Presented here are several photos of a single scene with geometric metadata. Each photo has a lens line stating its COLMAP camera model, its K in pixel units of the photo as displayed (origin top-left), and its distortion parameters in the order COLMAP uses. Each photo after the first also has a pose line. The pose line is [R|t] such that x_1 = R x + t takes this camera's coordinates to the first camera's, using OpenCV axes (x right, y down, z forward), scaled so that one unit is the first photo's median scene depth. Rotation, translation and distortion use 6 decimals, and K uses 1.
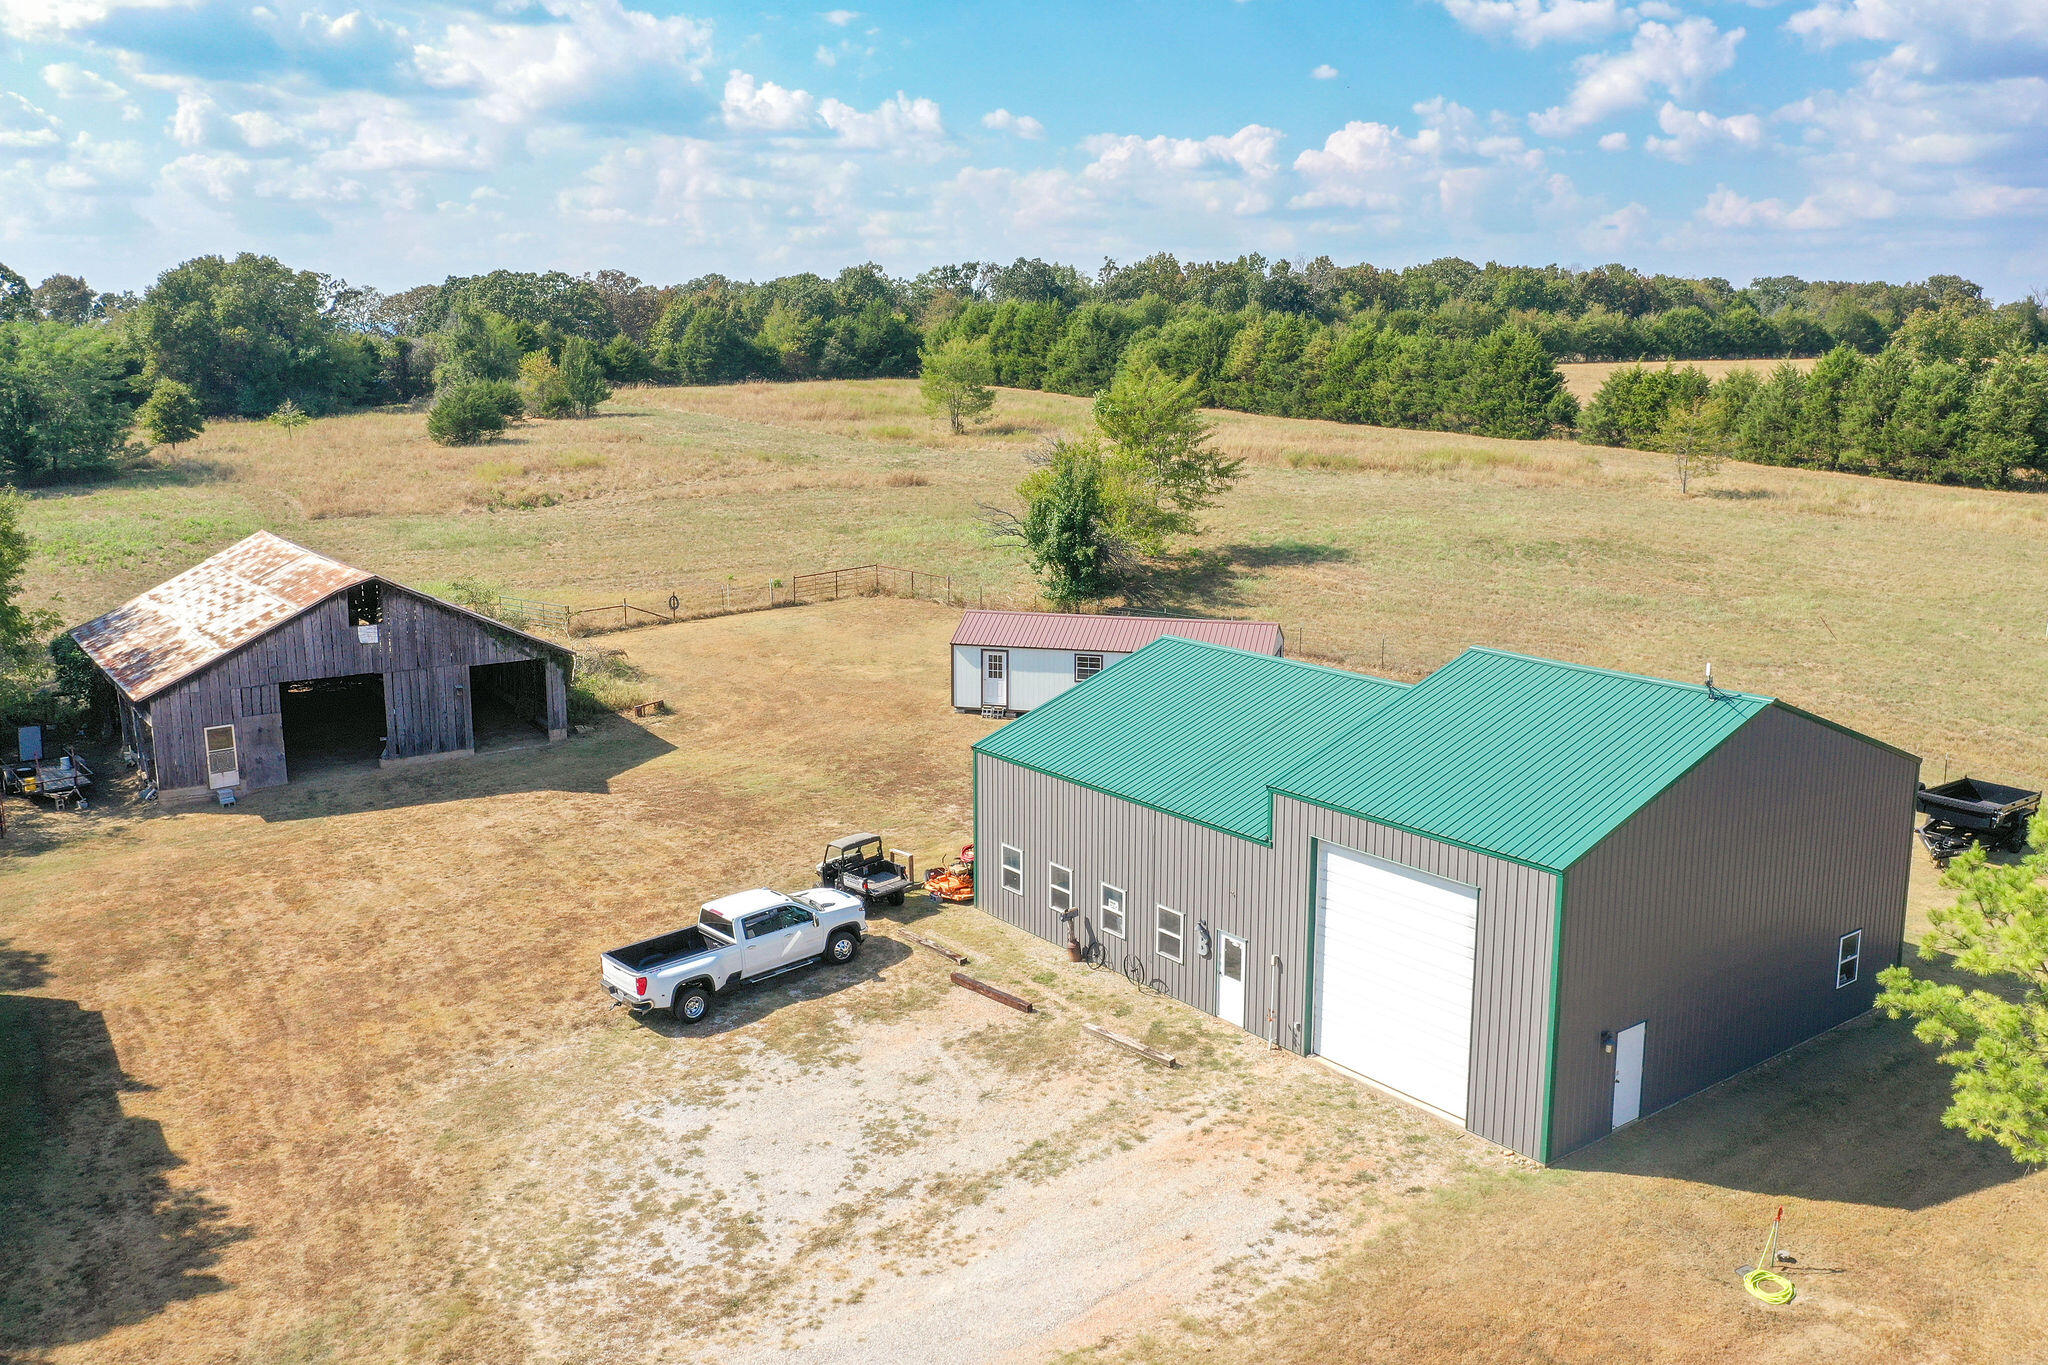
lens RADIAL K [[1632.1, 0, 1024.0], [0, 1632.1, 682.5], [0, 0, 1]] dist [-0.016476, -0.018737]
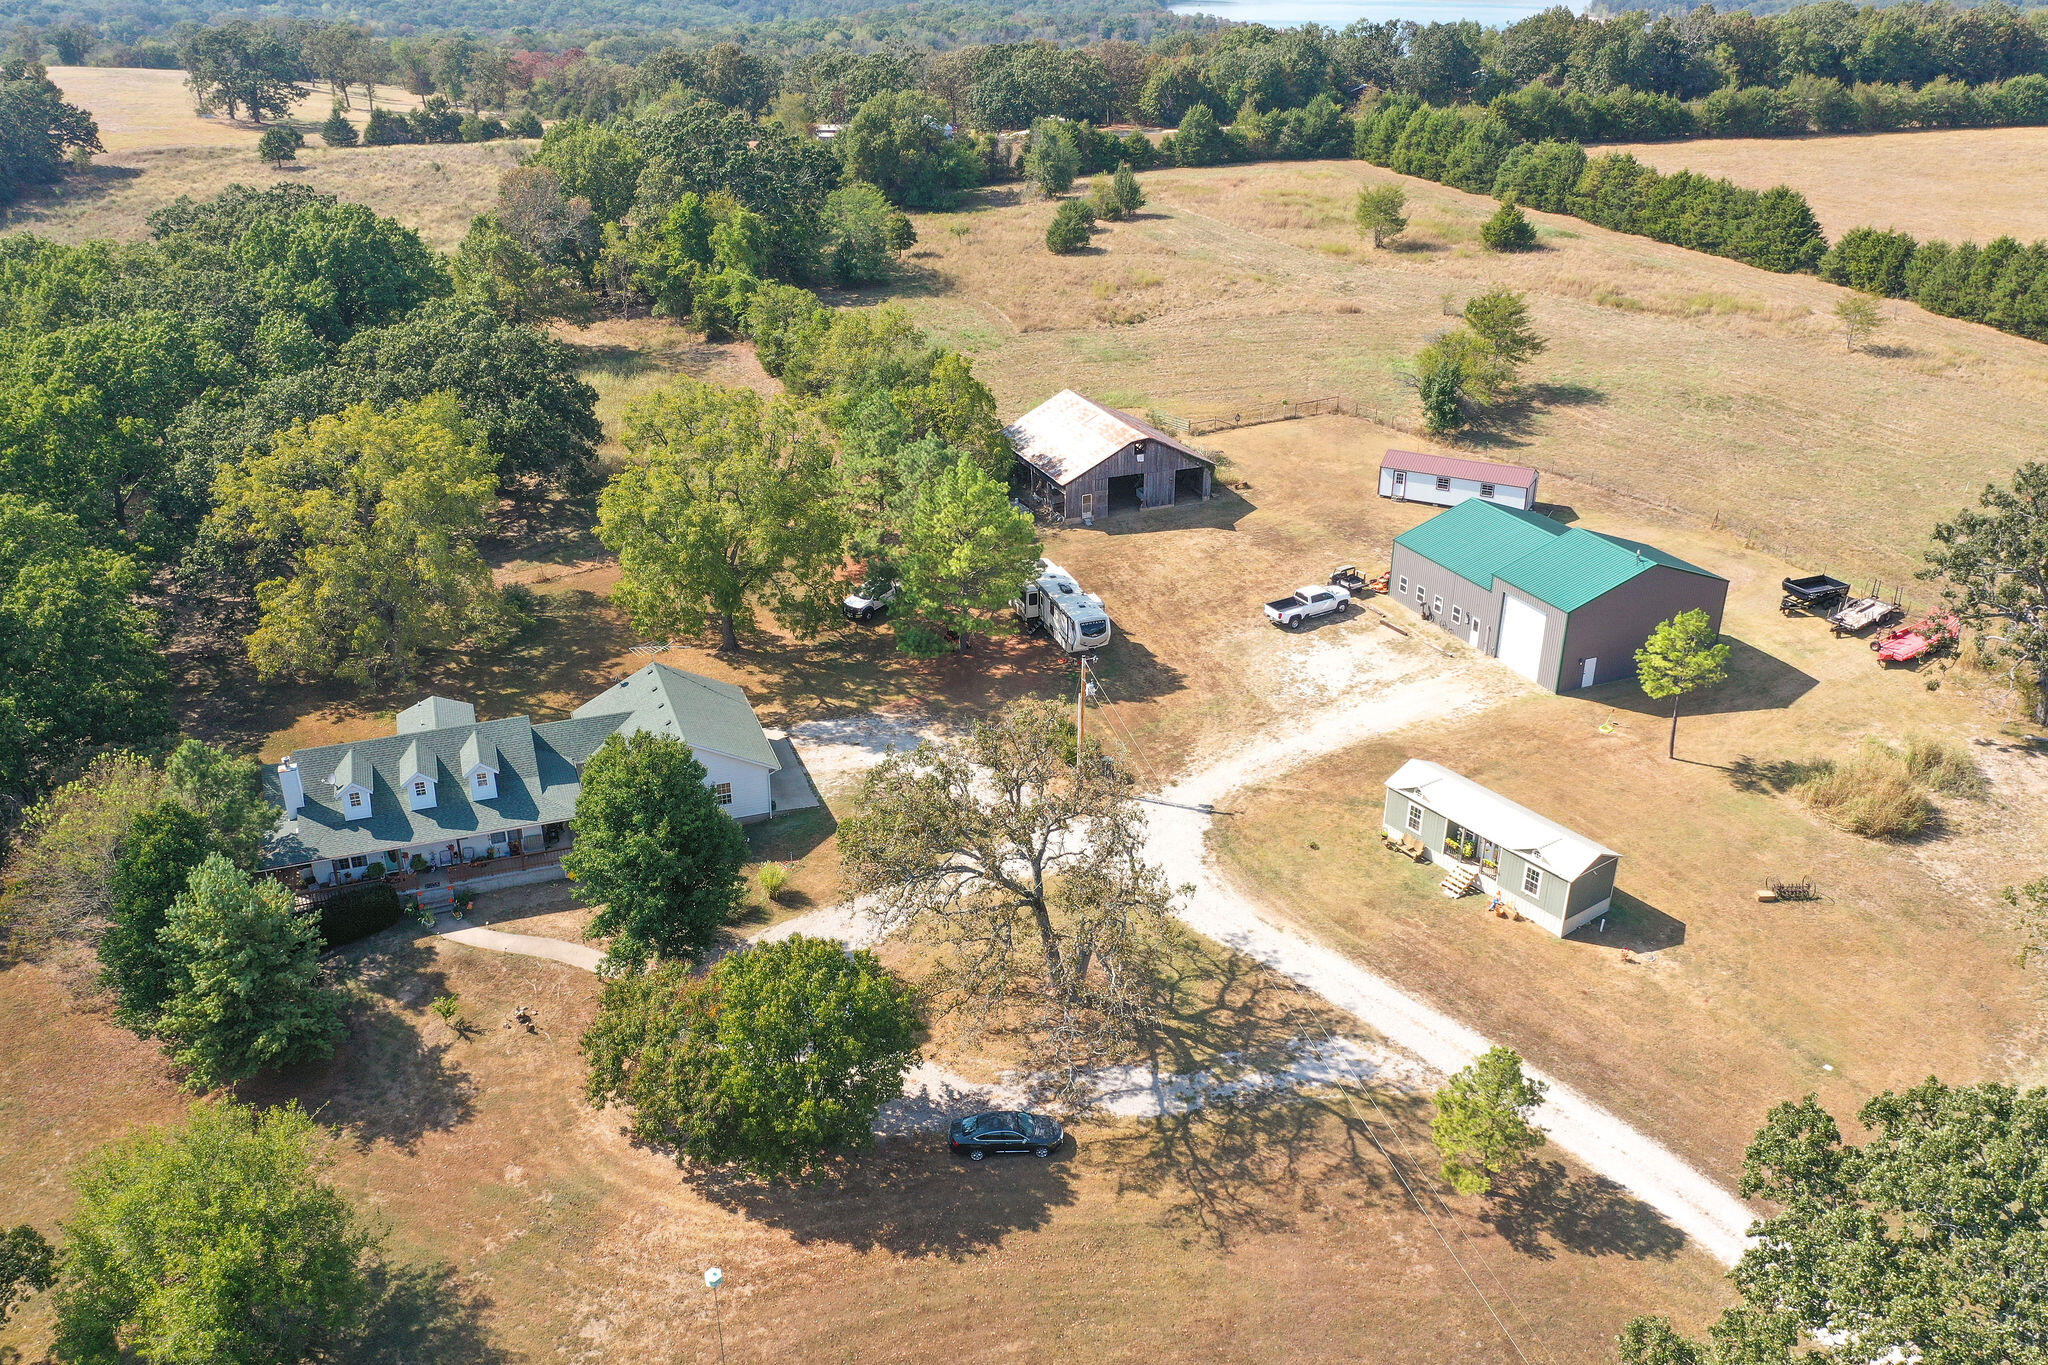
lens RADIAL K [[1632.1, 0, 1024.0], [0, 1632.1, 682.5], [0, 0, 1]] dist [-0.016476, -0.018737]
pose [[0.975245, 0.099725, -0.197361, -0.048174], [-0.048620, 0.967394, 0.248565, -0.252024], [0.215714, -0.232816, 0.948295, -1.193408]]
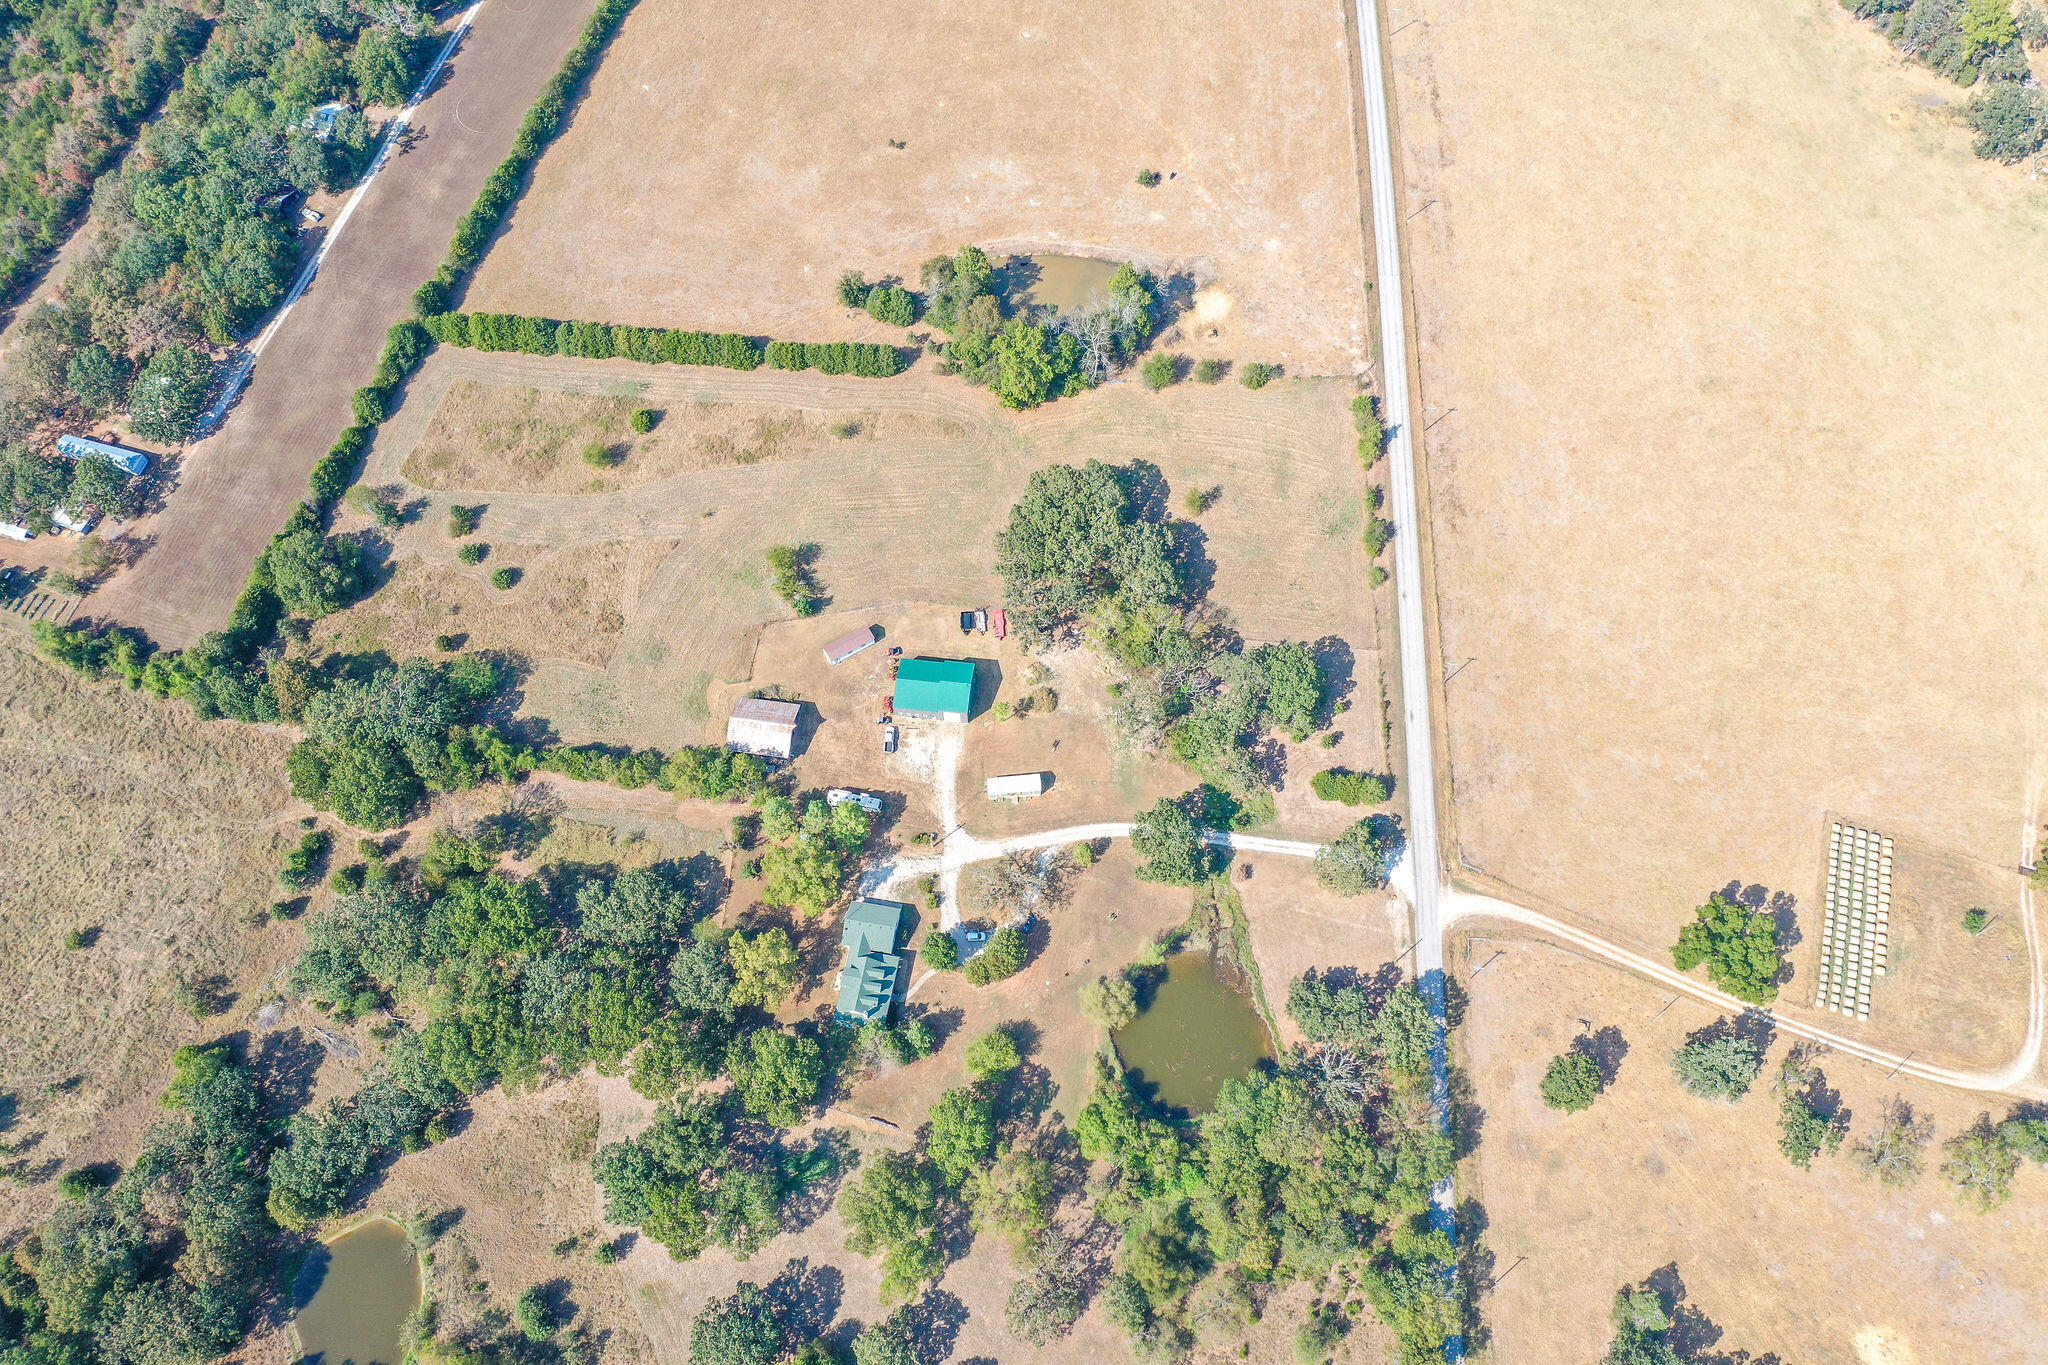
lens RADIAL K [[1632.1, 0, 1024.0], [0, 1632.1, 682.5], [0, 0, 1]] dist [-0.016476, -0.018737]
pose [[0.685716, -0.646927, 0.333584, -1.640107], [0.123573, 0.555119, 0.822540, -4.923860], [-0.717302, -0.522807, 0.460597, -2.422826]]
